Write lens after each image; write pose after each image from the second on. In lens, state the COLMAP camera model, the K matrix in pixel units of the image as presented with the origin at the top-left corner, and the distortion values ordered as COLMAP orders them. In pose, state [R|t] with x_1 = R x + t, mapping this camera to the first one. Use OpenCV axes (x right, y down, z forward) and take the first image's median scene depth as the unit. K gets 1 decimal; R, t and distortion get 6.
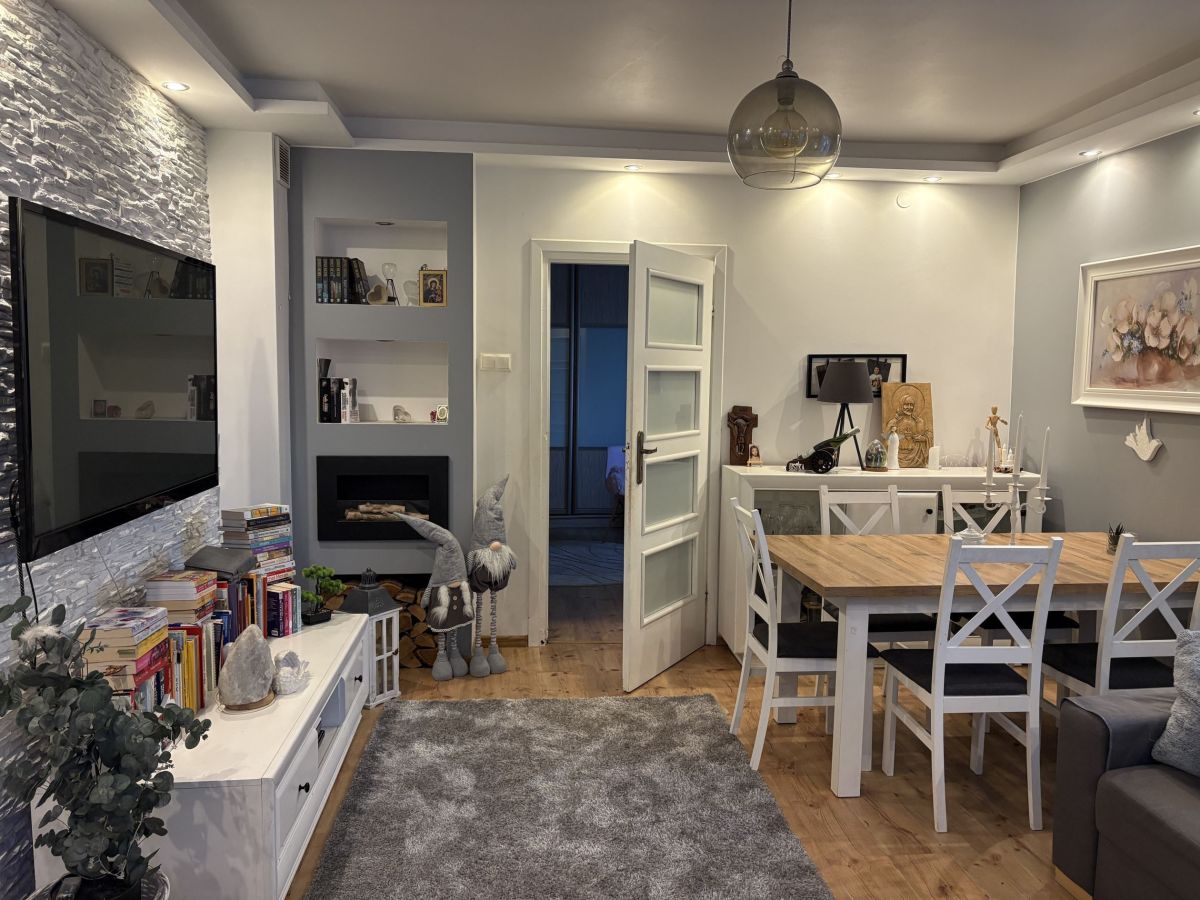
lens RADIAL K [[905.8, 0, 602.0], [0, 905.8, 447.5], [0, 0, 1]] dist [0.039158, -0.041639]
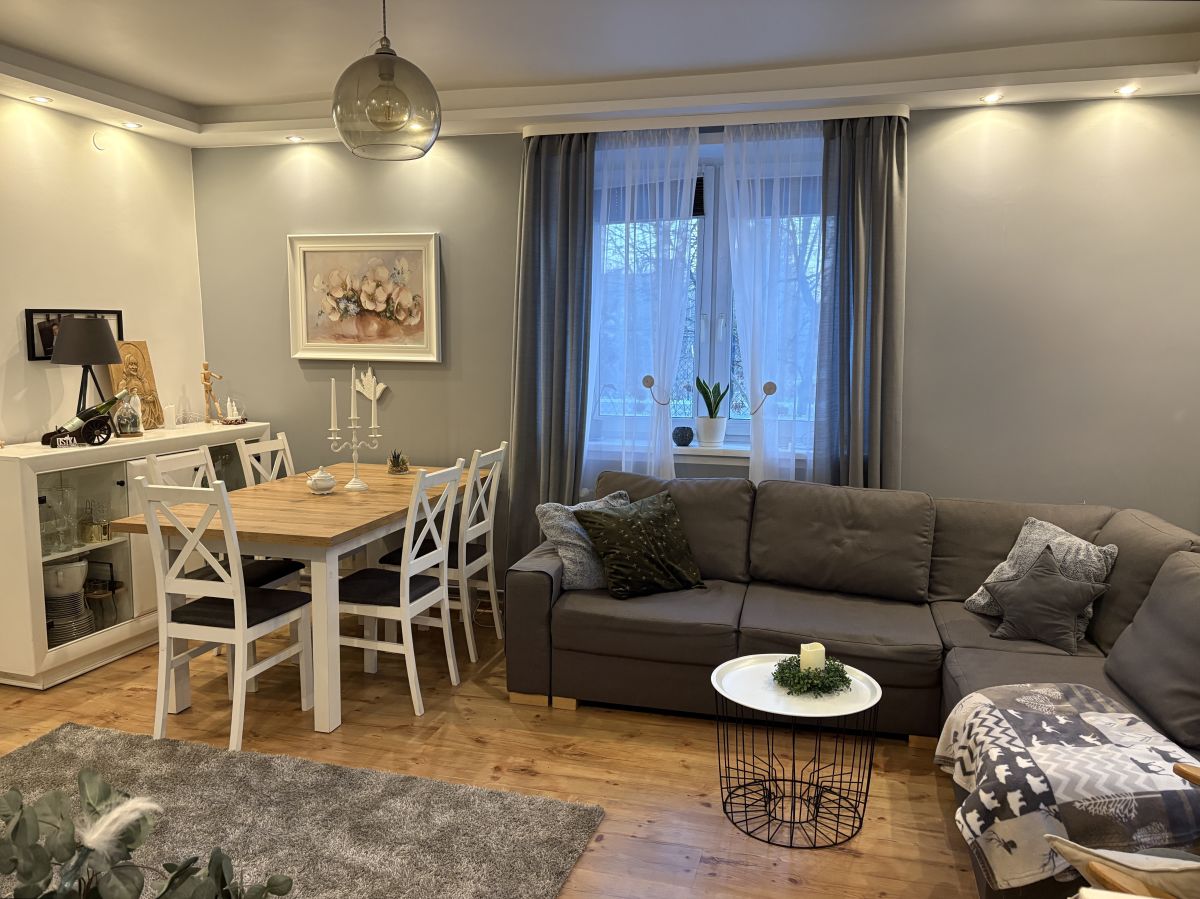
lens RADIAL K [[905.8, 0, 601.2], [0, 905.8, 449.8], [0, 0, 1]] dist [0.039158, -0.041639]
pose [[0.365881, -0.127248, 0.921922, -0.452811], [0.077778, 0.991324, 0.105960, -0.026011], [-0.927406, 0.032937, 0.372603, 0.238024]]
